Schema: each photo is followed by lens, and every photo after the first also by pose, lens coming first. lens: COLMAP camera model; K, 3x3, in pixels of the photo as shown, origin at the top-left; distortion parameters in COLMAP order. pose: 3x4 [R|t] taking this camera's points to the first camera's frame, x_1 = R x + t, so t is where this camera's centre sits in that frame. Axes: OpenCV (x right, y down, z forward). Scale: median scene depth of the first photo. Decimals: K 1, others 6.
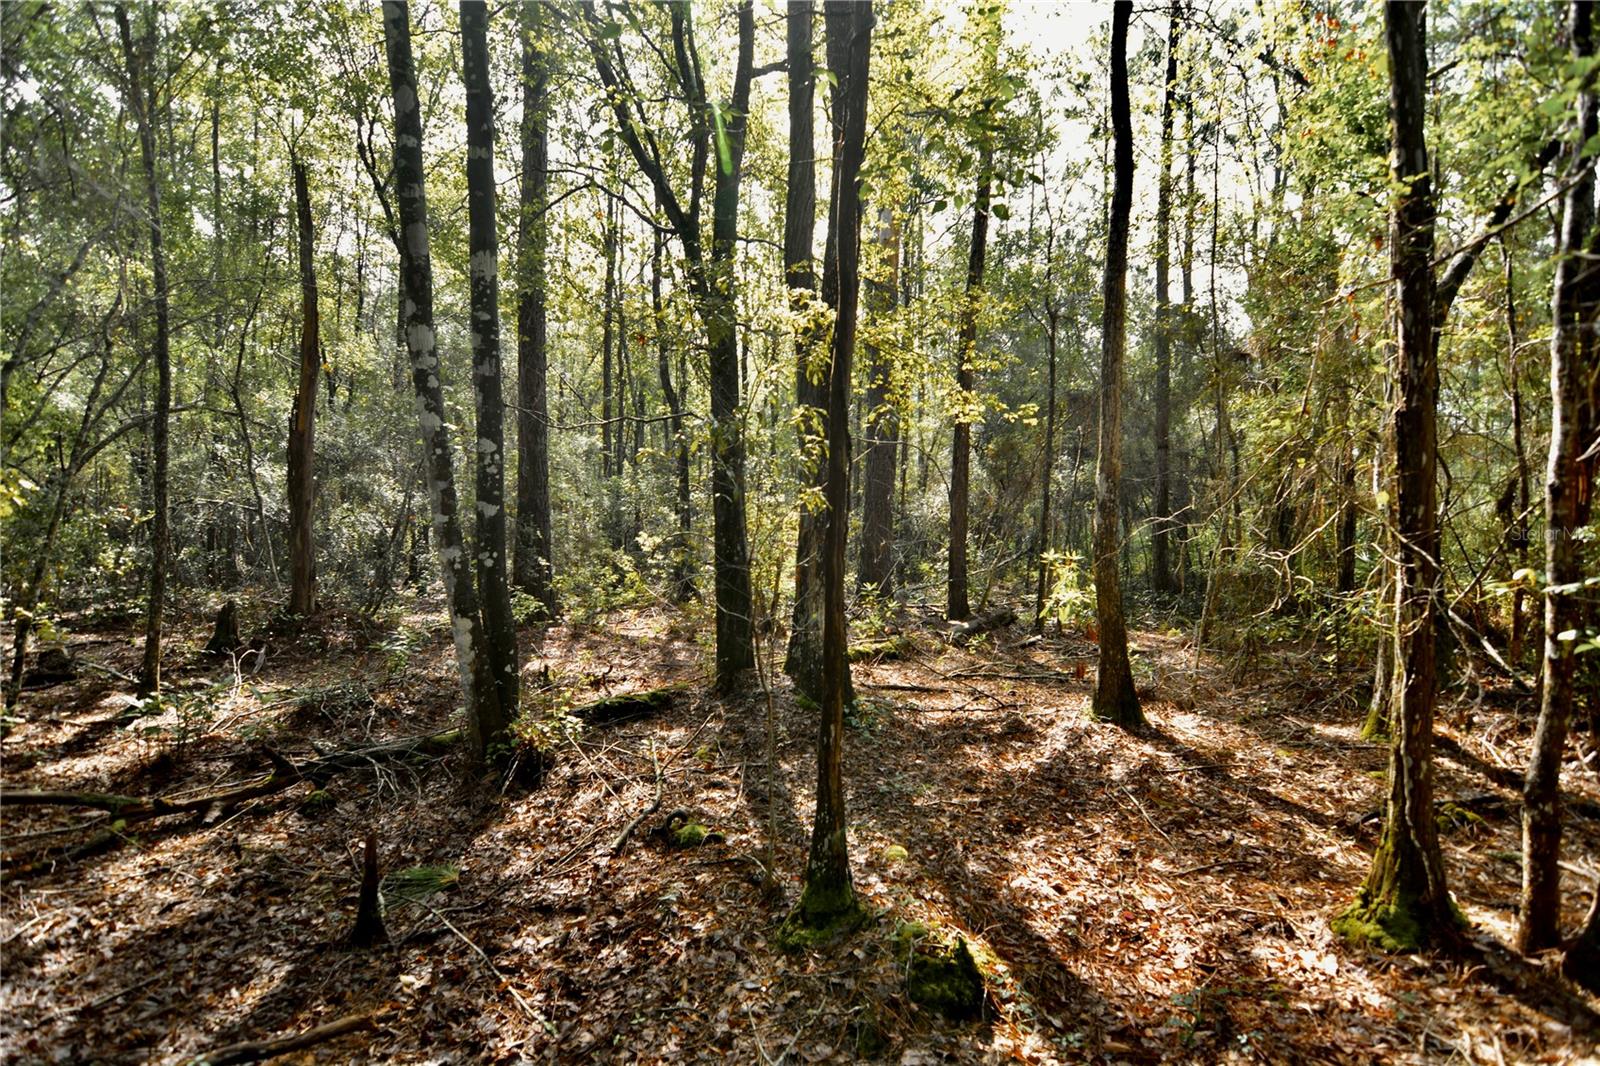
lens RADIAL K [[767.6, 0, 796.0], [0, 767.6, 535.8], [0, 0, 1]] dist [-0.011195, -0.007710]
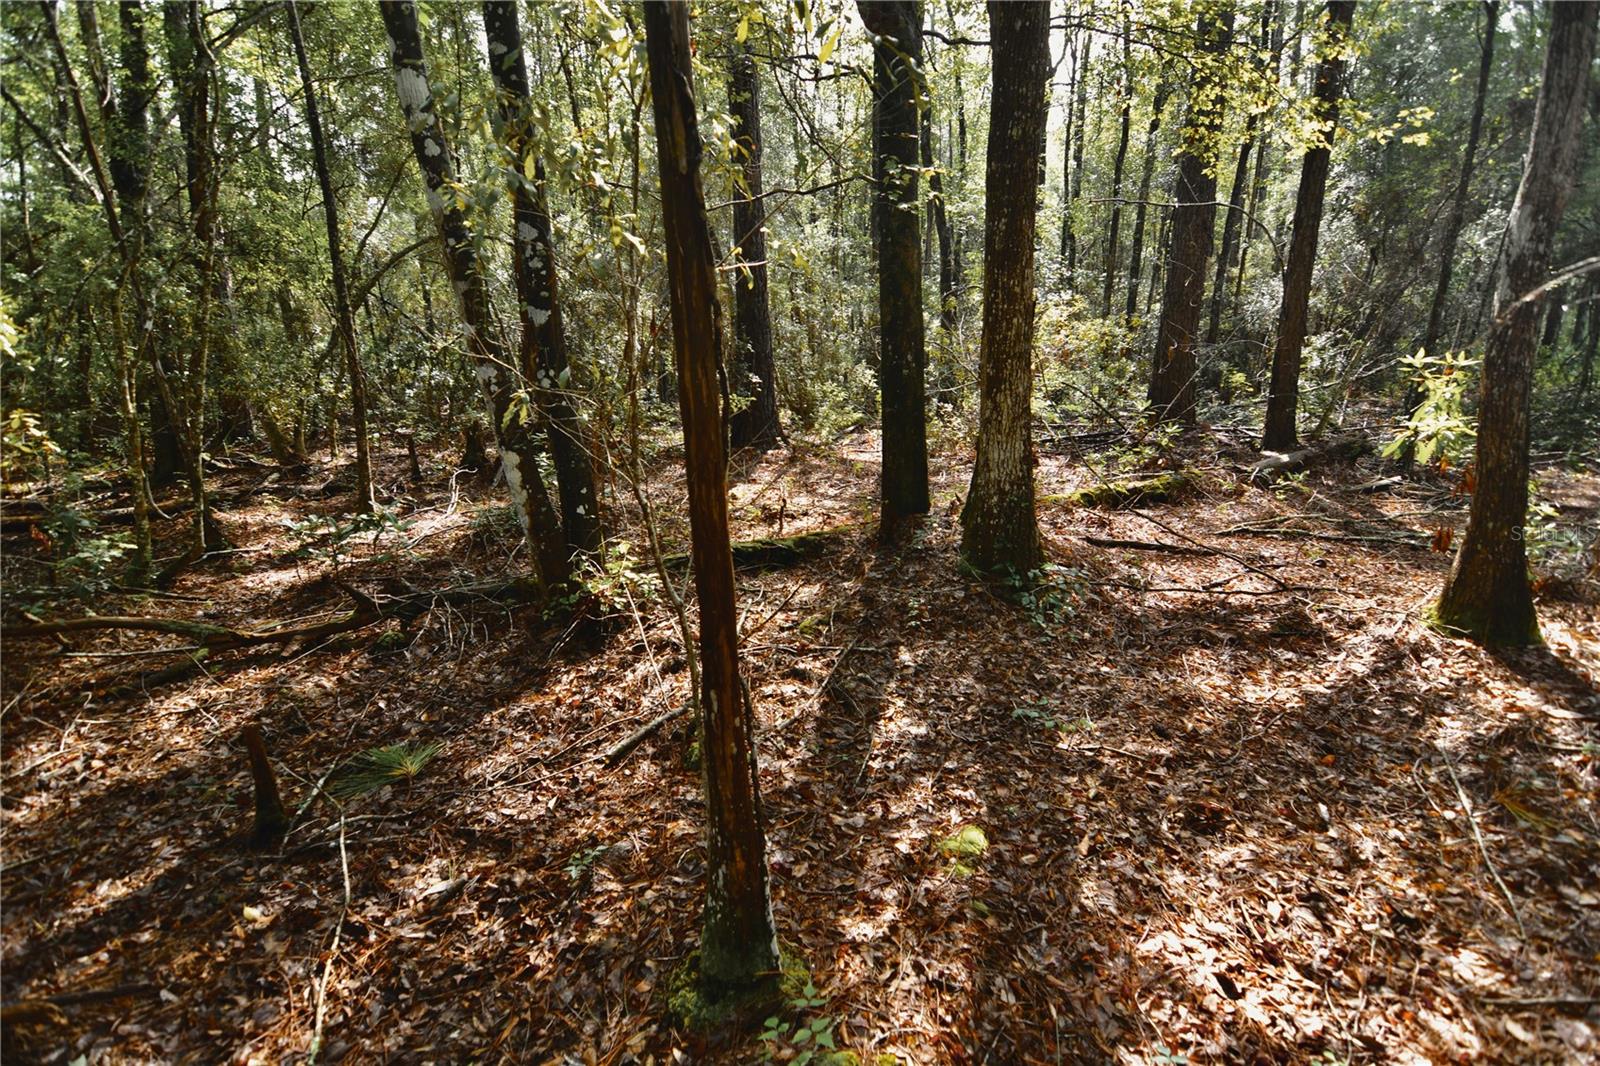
lens RADIAL K [[767.6, 0, 802.1], [0, 767.6, 538.5], [0, 0, 1]] dist [-0.011195, -0.007710]
pose [[0.923308, 0.065084, -0.378505, 0.159861], [0.028225, 0.971373, 0.235878, 0.010146], [0.383021, -0.228472, 0.895040, 0.302686]]
